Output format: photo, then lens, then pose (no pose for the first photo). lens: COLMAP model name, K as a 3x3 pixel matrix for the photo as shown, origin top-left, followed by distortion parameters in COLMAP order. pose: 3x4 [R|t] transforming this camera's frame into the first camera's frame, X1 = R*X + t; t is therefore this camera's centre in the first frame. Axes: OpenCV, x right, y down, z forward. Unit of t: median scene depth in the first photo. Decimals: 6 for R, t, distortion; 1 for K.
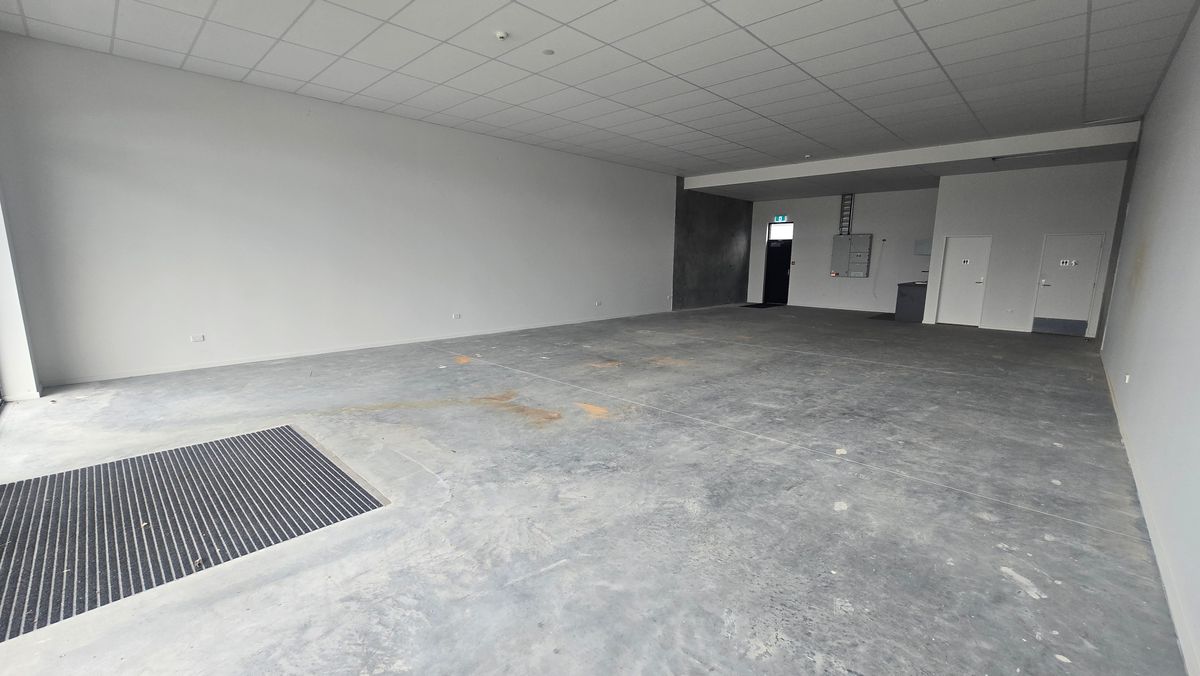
lens RADIAL K [[487.2, 0, 597.8], [0, 487.2, 343.3], [0, 0, 1]] dist [-0.001969, -0.000657]
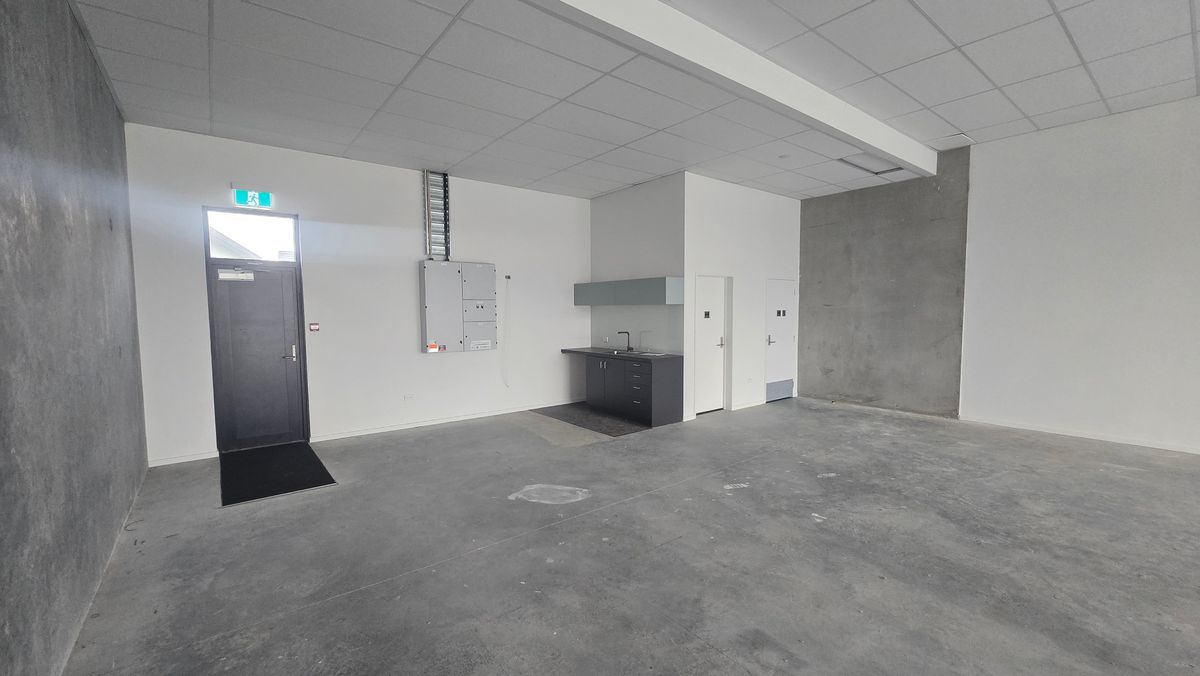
lens RADIAL K [[487.2, 0, 597.8], [0, 487.2, 343.3], [0, 0, 1]] dist [-0.001969, -0.000657]
pose [[0.126962, -0.078572, 0.988791, 0.206168], [0.180407, 0.982060, 0.054873, -0.410414], [-0.975364, 0.171418, 0.138859, 2.267636]]
